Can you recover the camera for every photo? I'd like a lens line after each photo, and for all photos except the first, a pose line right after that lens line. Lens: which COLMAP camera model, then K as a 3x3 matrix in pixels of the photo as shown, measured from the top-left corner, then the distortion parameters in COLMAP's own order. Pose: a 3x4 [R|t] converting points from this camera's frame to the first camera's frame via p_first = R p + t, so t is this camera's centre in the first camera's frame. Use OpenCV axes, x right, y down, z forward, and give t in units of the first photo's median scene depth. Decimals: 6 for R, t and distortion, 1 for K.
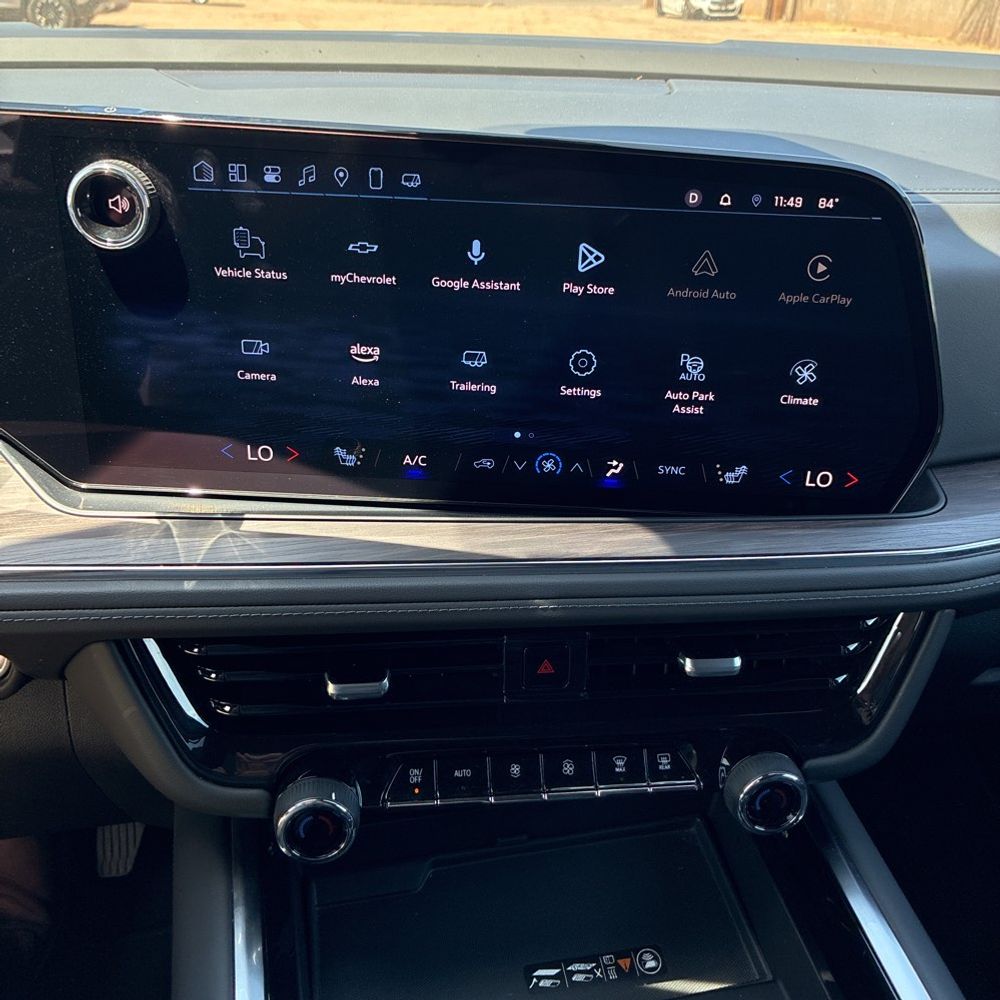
lens RADIAL K [[1015.1, 0, 483.8], [0, 1015.1, 498.8], [0, 0, 1]] dist [0.014910, -0.002872]
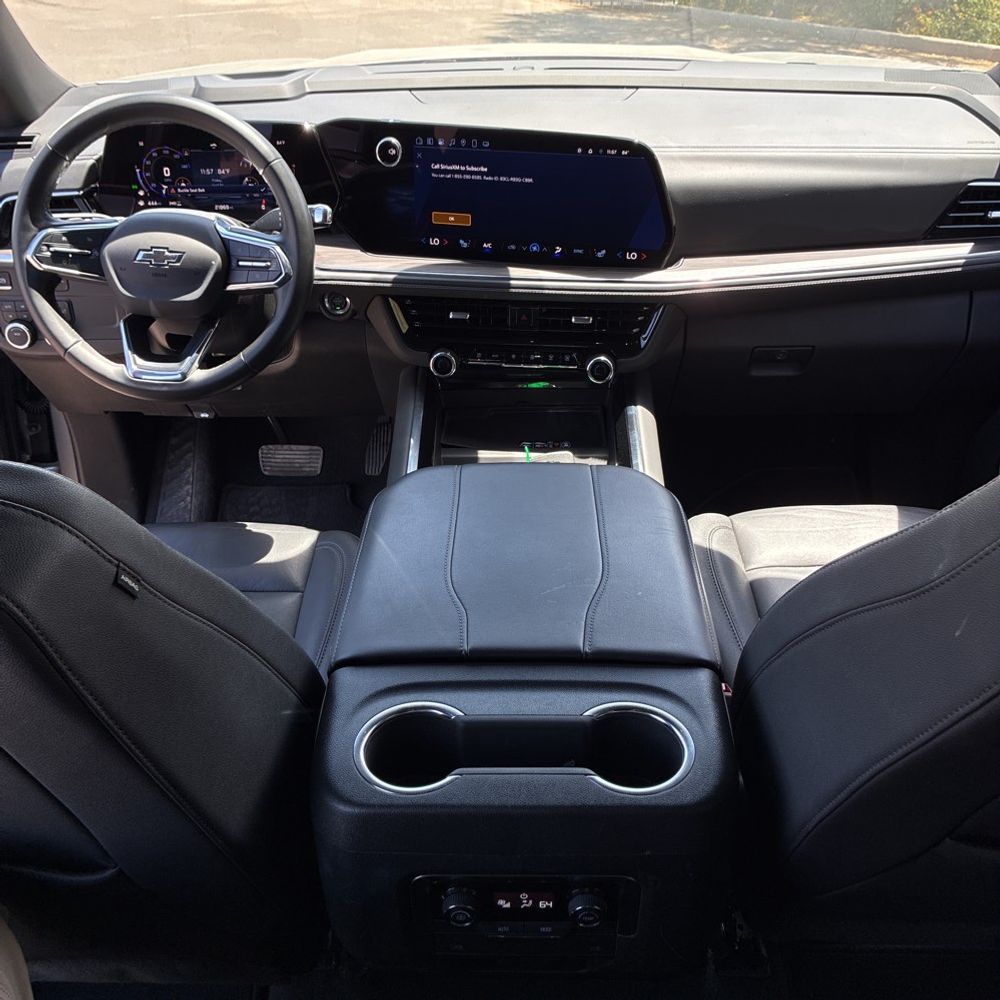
lens RADIAL K [[1064.9, 0, 486.9], [0, 1064.9, 501.8], [0, 0, 1]] dist [0.023282, 0.006977]
pose [[0.969190, 0.081048, -0.232597, 0.694976], [-0.067268, 0.995510, 0.066589, 0.486478], [0.236950, -0.048891, 0.970291, -1.945464]]
